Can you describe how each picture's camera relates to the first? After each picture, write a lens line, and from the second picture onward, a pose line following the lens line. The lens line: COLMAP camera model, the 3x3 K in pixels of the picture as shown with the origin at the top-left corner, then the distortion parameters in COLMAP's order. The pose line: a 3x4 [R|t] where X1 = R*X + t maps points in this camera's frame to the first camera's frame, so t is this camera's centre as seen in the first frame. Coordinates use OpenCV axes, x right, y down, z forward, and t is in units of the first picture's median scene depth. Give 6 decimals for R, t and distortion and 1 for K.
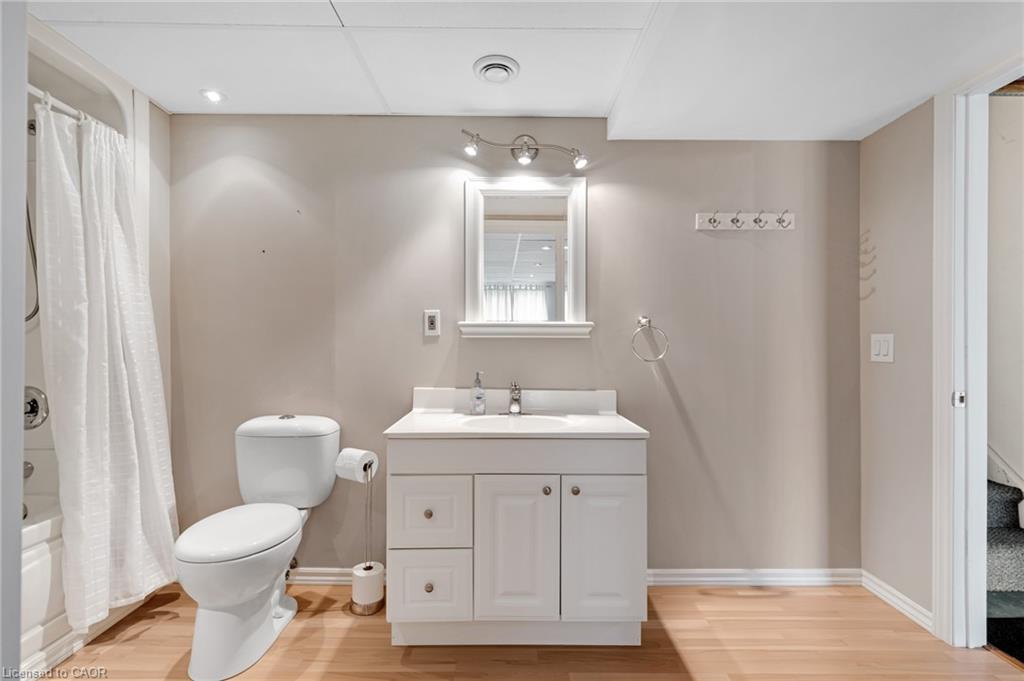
lens RADIAL K [[471.1, 0, 503.4], [0, 471.1, 341.7], [0, 0, 1]] dist [0.002879, -0.001871]
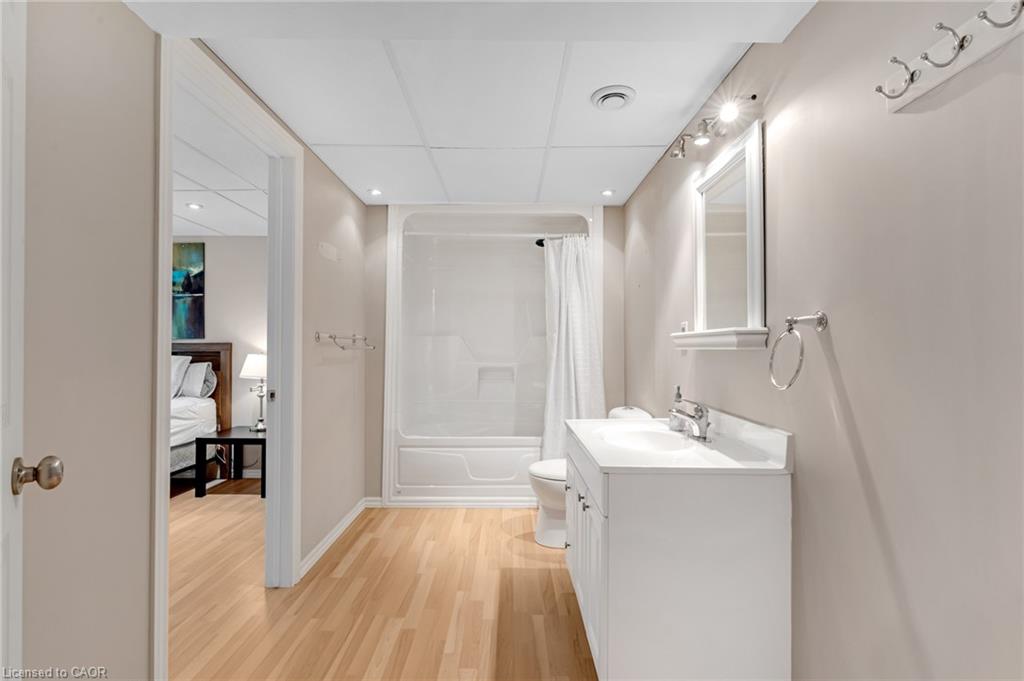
lens RADIAL K [[471.1, 0, 512.6], [0, 471.1, 336.0], [0, 0, 1]] dist [0.002879, -0.001871]
pose [[0.013853, -0.027375, -0.999529, 0.933489], [0.017203, 0.999484, -0.027135, -0.016562], [0.999756, -0.016819, 0.014317, 0.687159]]
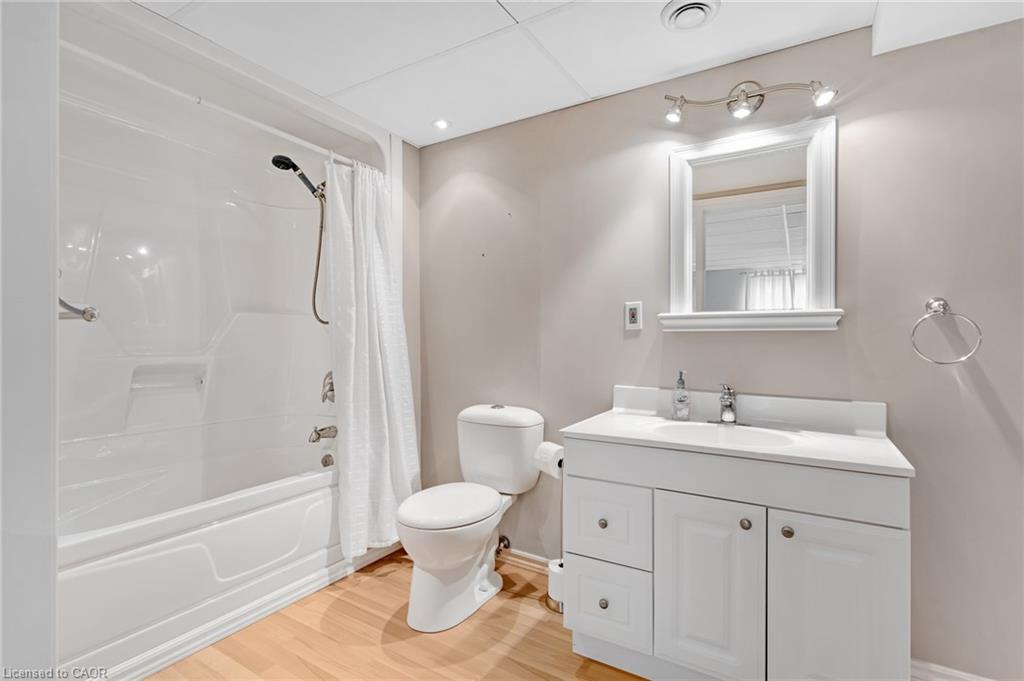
lens RADIAL K [[471.1, 0, 514.5], [0, 471.1, 340.4], [0, 0, 1]] dist [0.002879, -0.001871]
pose [[0.856737, -0.000252, -0.515754, 0.136931], [0.004193, 0.999970, 0.006476, 0.001181], [0.515737, -0.007711, 0.856712, 0.103329]]
